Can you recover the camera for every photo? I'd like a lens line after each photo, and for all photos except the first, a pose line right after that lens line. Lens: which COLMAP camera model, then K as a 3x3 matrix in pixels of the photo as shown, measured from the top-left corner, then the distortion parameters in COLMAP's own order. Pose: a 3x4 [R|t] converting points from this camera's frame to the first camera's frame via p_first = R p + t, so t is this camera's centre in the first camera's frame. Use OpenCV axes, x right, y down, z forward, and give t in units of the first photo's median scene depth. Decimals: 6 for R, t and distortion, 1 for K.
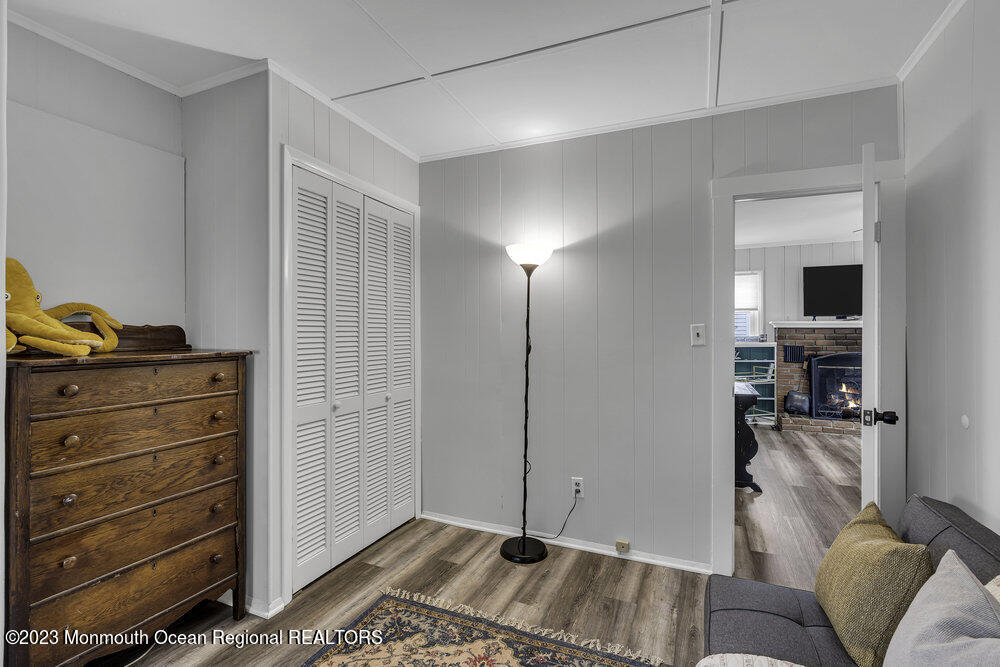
lens RADIAL K [[458.8, 0, 506.8], [0, 458.8, 330.8], [0, 0, 1]] dist [-0.004867, 0.001543]
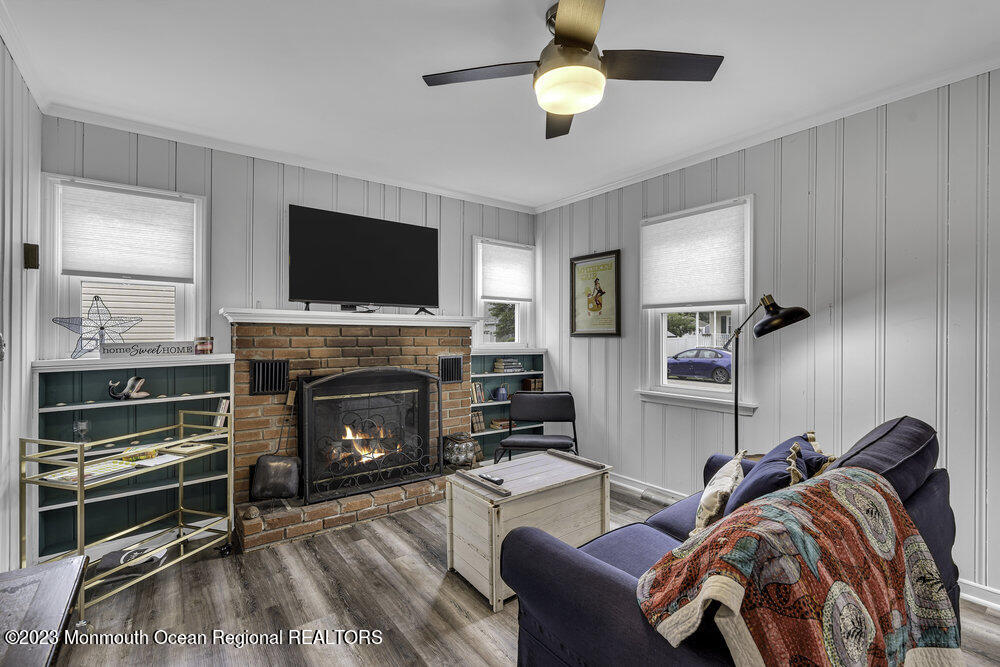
lens RADIAL K [[458.8, 0, 507.2], [0, 458.8, 330.2], [0, 0, 1]] dist [-0.004867, 0.001543]
pose [[0.488596, 0.009779, 0.872455, 0.324826], [-0.007175, 0.999948, -0.007190, 0.002523], [-0.872481, -0.002747, 0.488641, 0.542455]]
